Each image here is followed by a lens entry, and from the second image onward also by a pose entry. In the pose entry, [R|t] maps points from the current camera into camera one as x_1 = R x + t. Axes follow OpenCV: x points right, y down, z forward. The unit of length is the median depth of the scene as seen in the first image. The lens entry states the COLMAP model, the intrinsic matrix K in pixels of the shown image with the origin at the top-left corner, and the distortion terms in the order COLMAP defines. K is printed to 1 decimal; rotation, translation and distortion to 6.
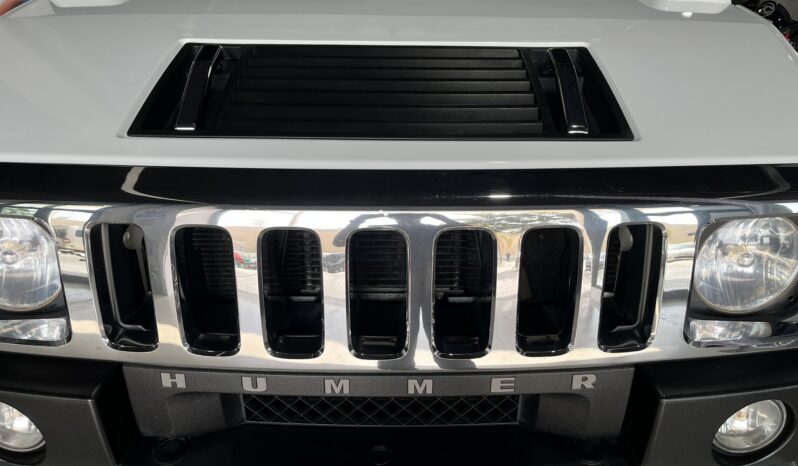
lens RADIAL K [[608.8, 0, 395.4], [0, 608.8, 235.7], [0, 0, 1]] dist [0.035690, -0.067347]
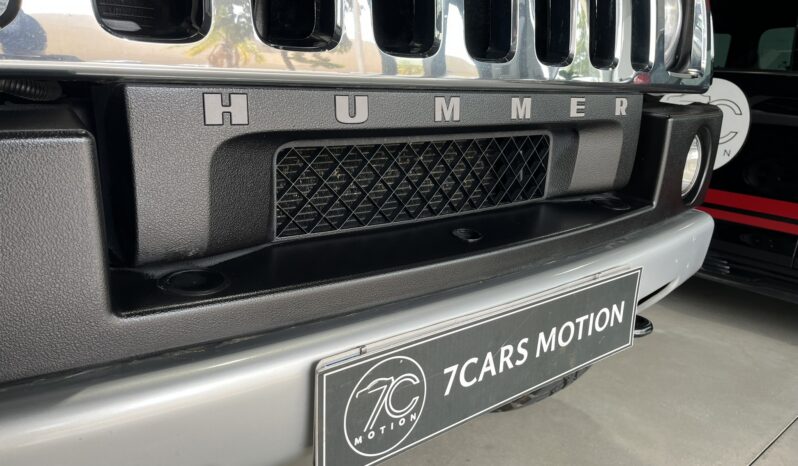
lens RADIAL K [[608.8, 0, 395.4], [0, 608.8, 235.7], [0, 0, 1]] dist [0.035690, -0.067347]
pose [[0.771765, -0.137745, 0.620810, -0.613559], [0.236843, 0.968282, -0.079591, 0.433771], [-0.590156, 0.208460, 0.779911, 0.494576]]
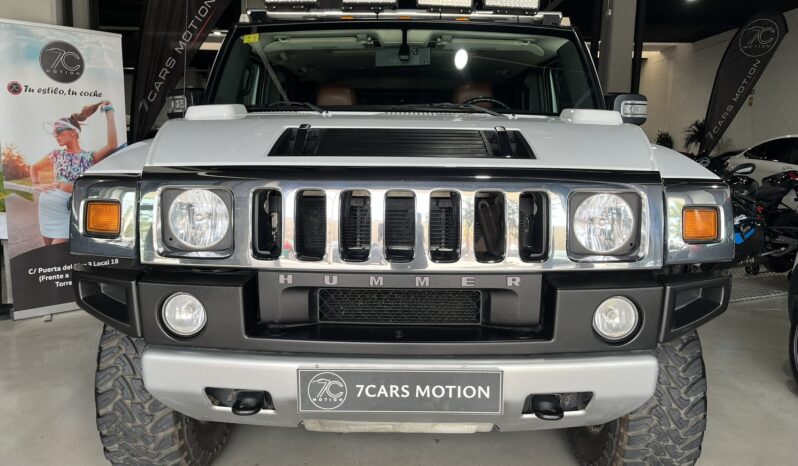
lens RADIAL K [[617.9, 0, 384.8], [0, 617.9, 233.5], [0, 0, 1]] dist [0.027705, -0.005476]
pose [[0.999736, 0.006440, -0.022064, -0.030868], [-0.012111, 0.963468, -0.267548, 0.597147], [0.019535, 0.267745, 0.963292, -0.799987]]
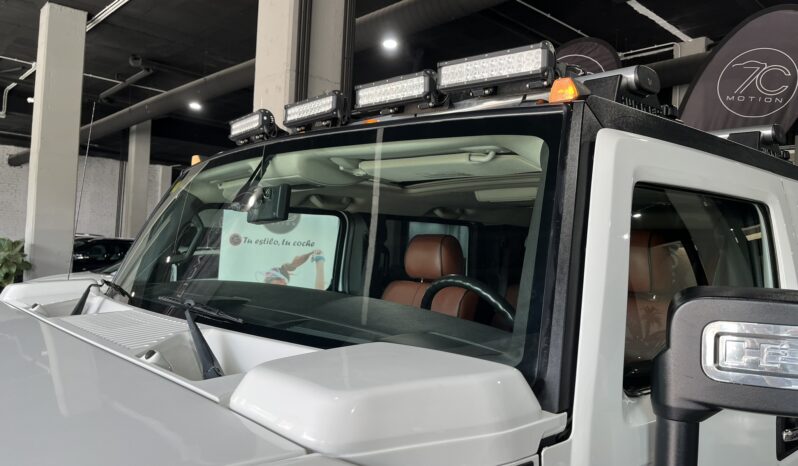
lens RADIAL K [[608.8, 0, 395.4], [0, 608.8, 235.7], [0, 0, 1]] dist [0.035690, -0.067347]
pose [[0.665805, -0.001606, -0.746124, 1.593089], [-0.333674, 0.893786, -0.299679, -0.714025], [0.667357, 0.448490, 0.594551, 1.381311]]
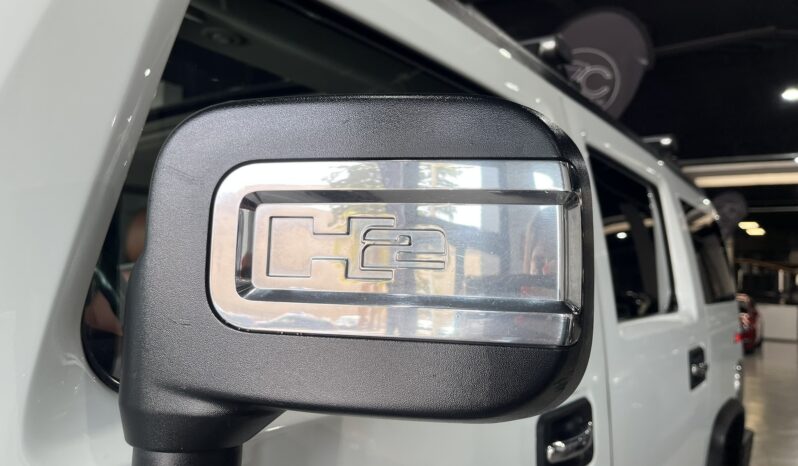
lens RADIAL K [[611.0, 0, 401.1], [0, 611.0, 231.6], [0, 0, 1]] dist [0.050683, -0.100099]
pose [[0.816141, -0.030284, -0.577058, 1.486730], [-0.253422, 0.878710, -0.404533, -0.898096], [0.519317, 0.476395, 0.709477, 2.163435]]
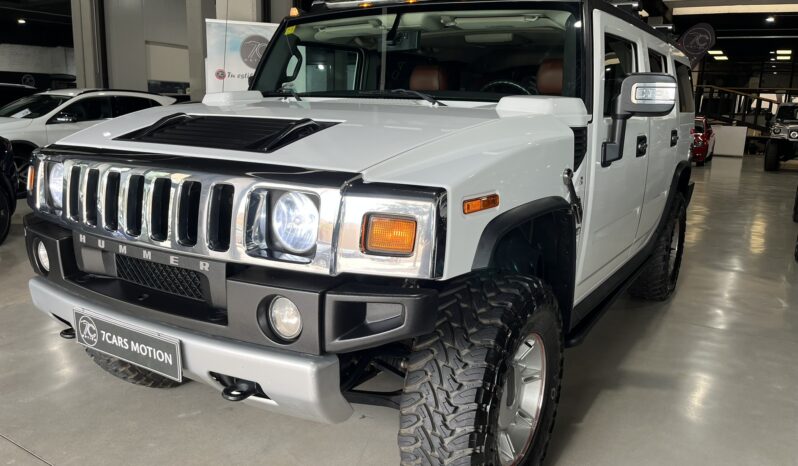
lens RADIAL K [[608.8, 0, 395.4], [0, 608.8, 235.7], [0, 0, 1]] dist [0.035690, -0.067347]
pose [[0.842665, 0.123474, -0.524090, 1.838531], [-0.233646, 0.960789, -0.149311, 0.295857], [0.485104, 0.248271, 0.838472, -0.360344]]
